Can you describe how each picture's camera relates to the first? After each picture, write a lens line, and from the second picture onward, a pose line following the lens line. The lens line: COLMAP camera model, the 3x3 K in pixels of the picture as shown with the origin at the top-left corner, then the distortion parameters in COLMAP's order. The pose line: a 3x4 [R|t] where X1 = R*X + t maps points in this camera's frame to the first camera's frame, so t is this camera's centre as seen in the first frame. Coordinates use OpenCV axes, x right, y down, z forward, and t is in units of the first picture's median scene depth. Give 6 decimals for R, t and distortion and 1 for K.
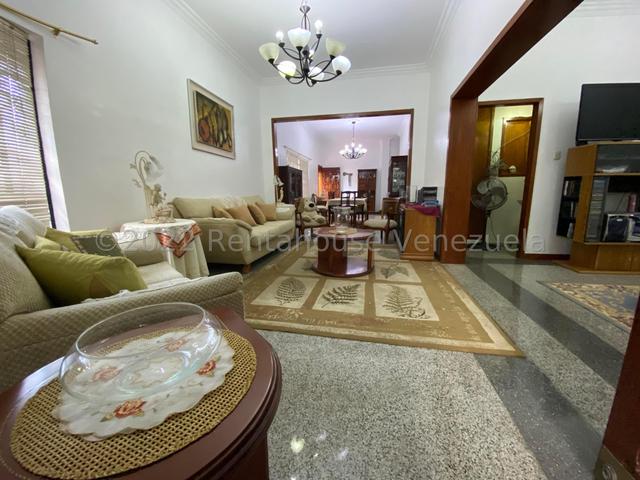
lens RADIAL K [[260.6, 0, 320.5], [0, 260.6, 238.5], [0, 0, 1]] dist [-0.014792, -0.000968]
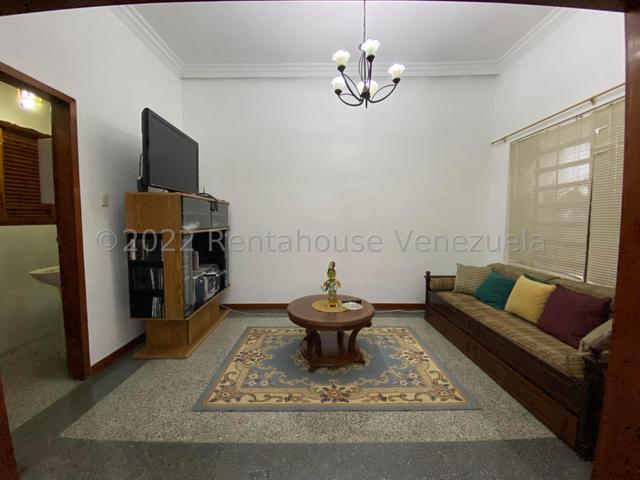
lens RADIAL K [[260.6, 0, 319.4], [0, 260.6, 237.4], [0, 0, 1]] dist [-0.014792, -0.000968]
pose [[-0.200044, -0.052467, 0.978381, 0.192797], [0.187439, 0.978073, 0.090775, -0.205861], [-0.961691, 0.201546, -0.185823, 0.670516]]
